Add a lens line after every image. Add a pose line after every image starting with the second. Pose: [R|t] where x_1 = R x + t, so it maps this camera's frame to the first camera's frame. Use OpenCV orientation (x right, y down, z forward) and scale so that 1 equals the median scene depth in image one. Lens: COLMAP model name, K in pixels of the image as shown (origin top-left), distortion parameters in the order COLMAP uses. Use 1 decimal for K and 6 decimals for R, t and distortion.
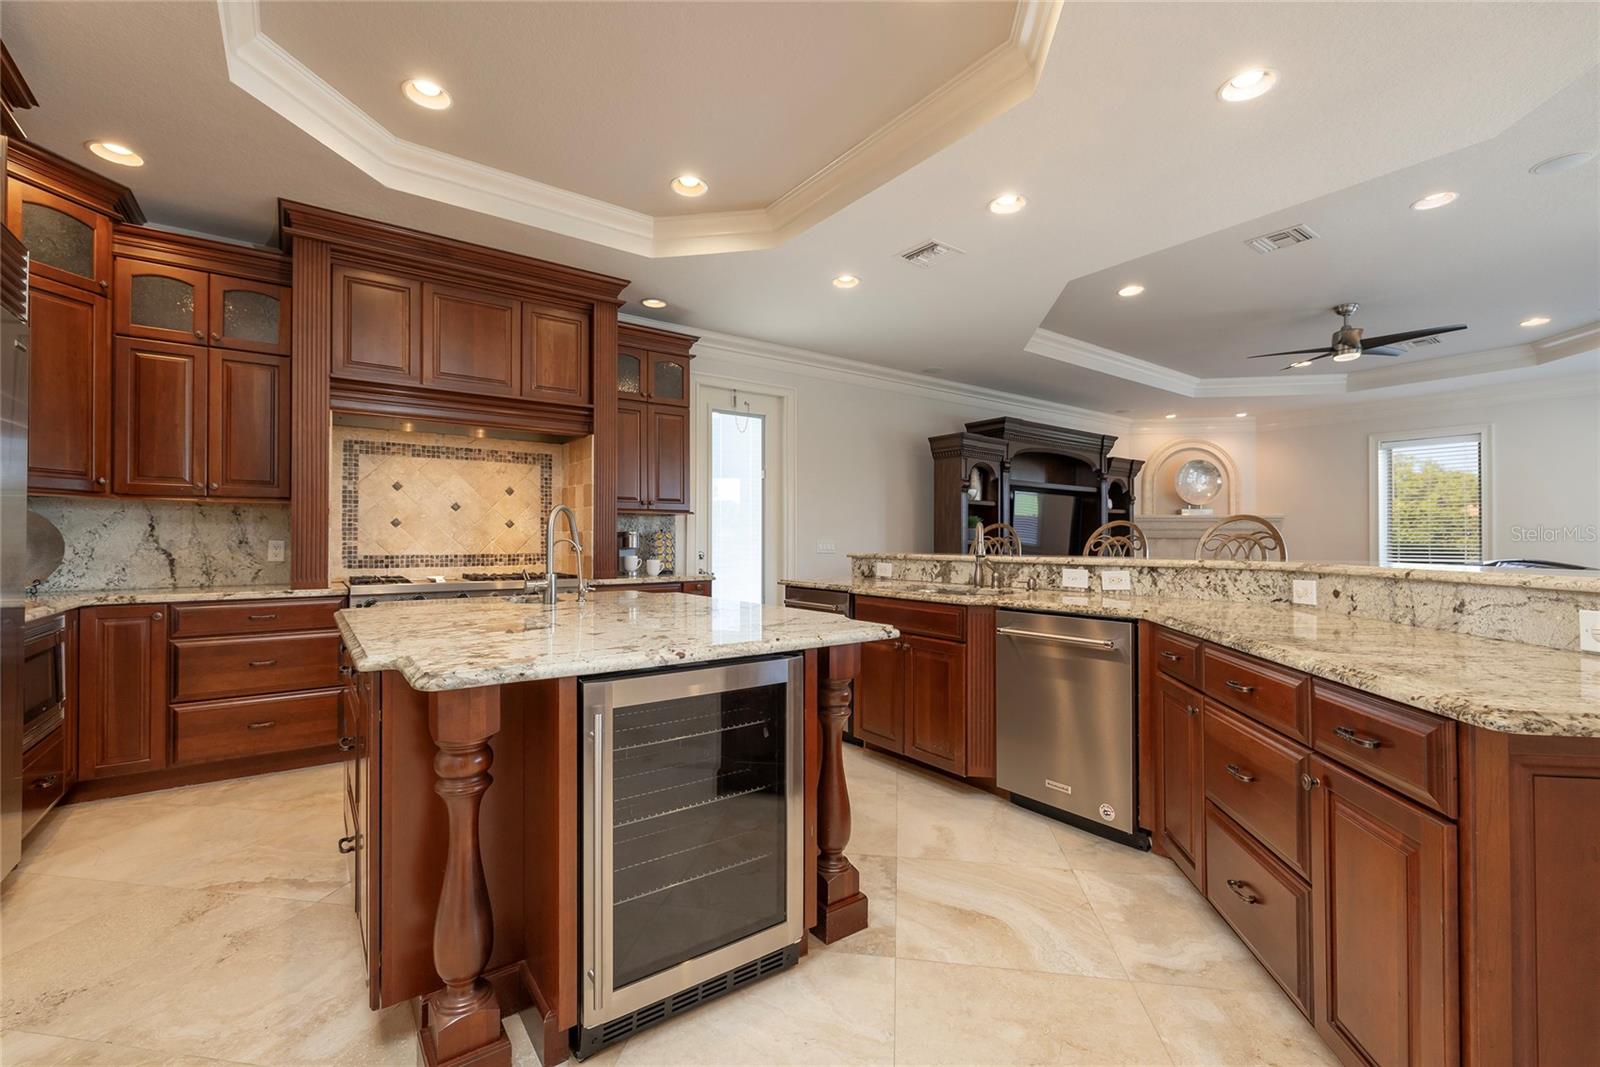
lens RADIAL K [[687.2, 0, 796.1], [0, 687.2, 537.9], [0, 0, 1]] dist [-0.000428, 0.000074]
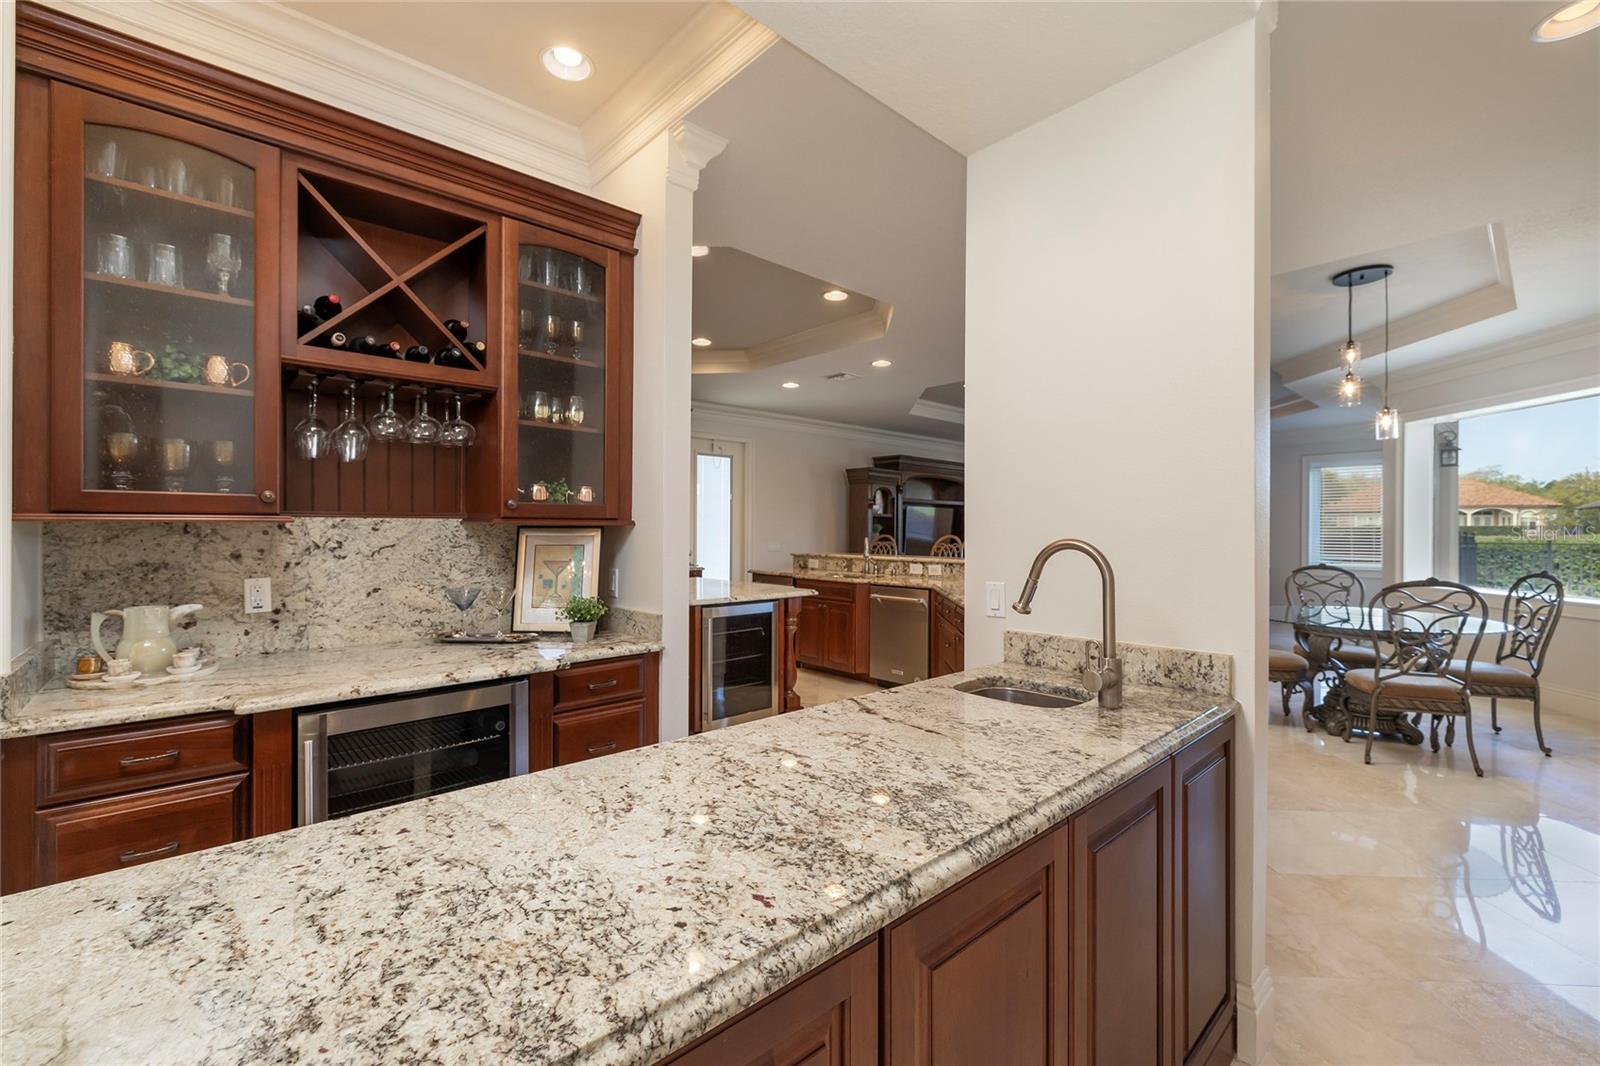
lens RADIAL K [[688.6, 0, 790.9], [0, 688.6, 532.1], [0, 0, 1]] dist [-0.005576, 0.000479]
pose [[0.995869, 0.004769, 0.090678, -0.078017], [-0.005434, 0.999960, 0.007091, -0.042312], [-0.090641, -0.007554, 0.995855, -0.661908]]
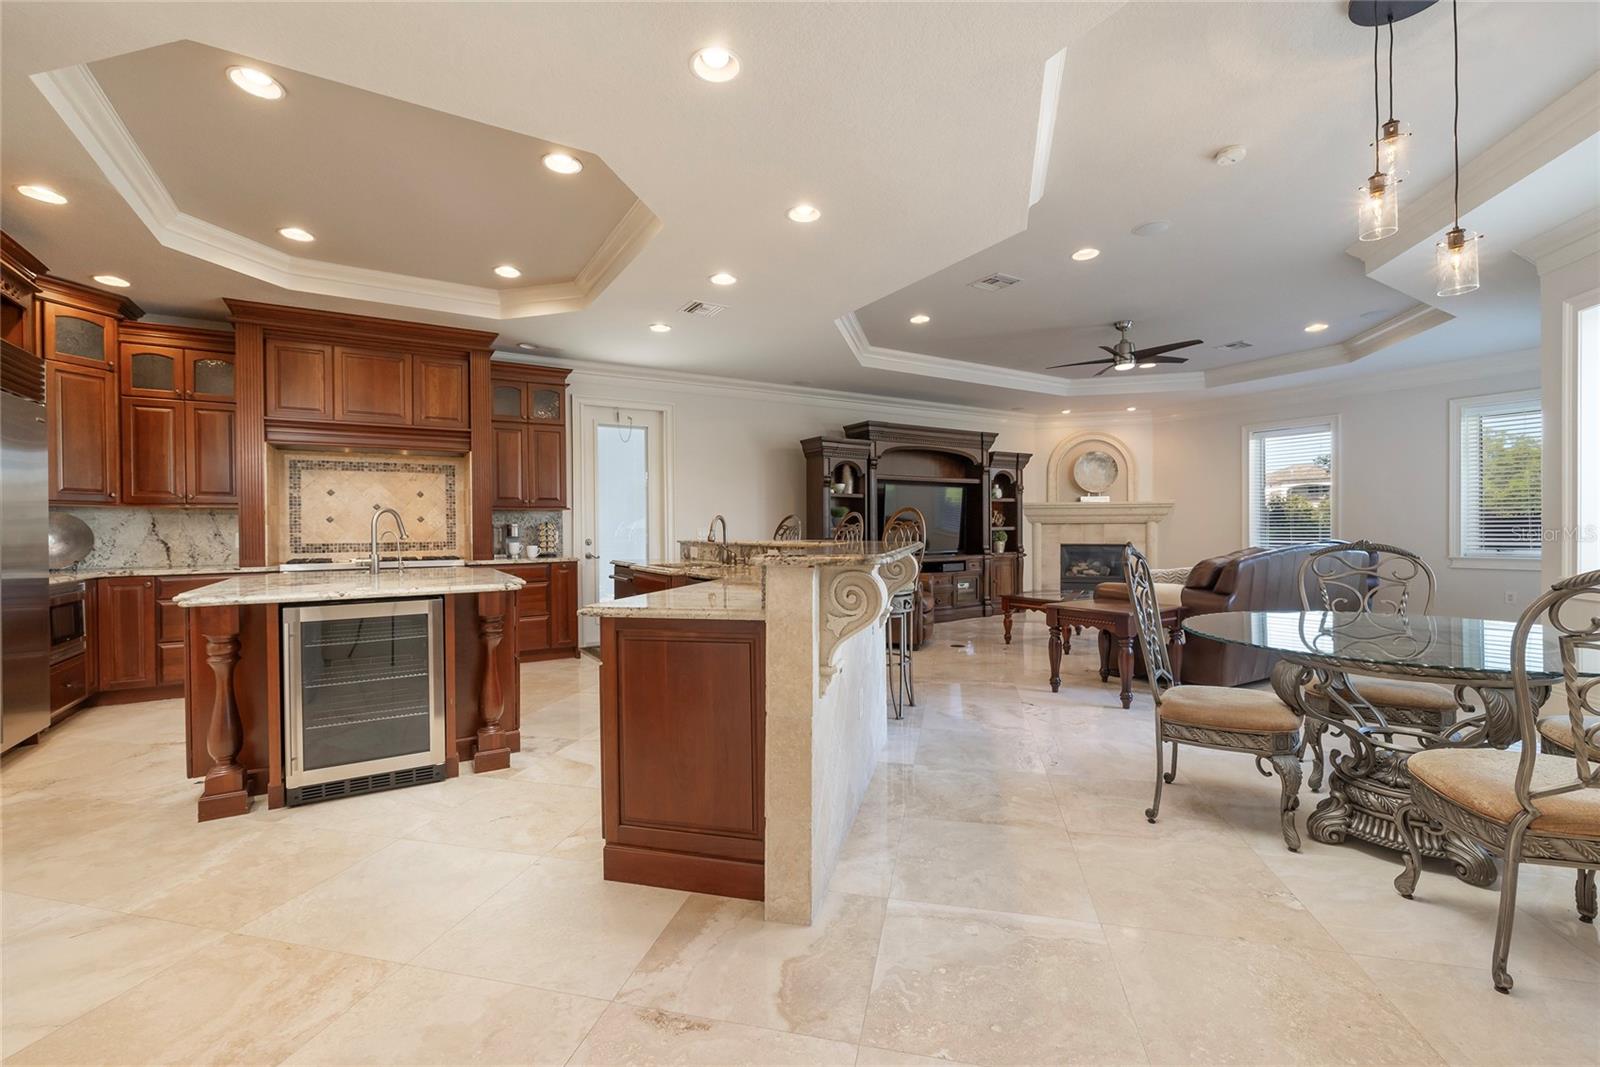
lens RADIAL K [[687.2, 0, 796.1], [0, 687.2, 537.9], [0, 0, 1]] dist [-0.000428, 0.000074]
pose [[0.995875, -0.008649, -0.090322, 0.477711], [0.010246, 0.999799, 0.017231, 0.000062], [0.090155, -0.018085, 0.995764, -0.284350]]
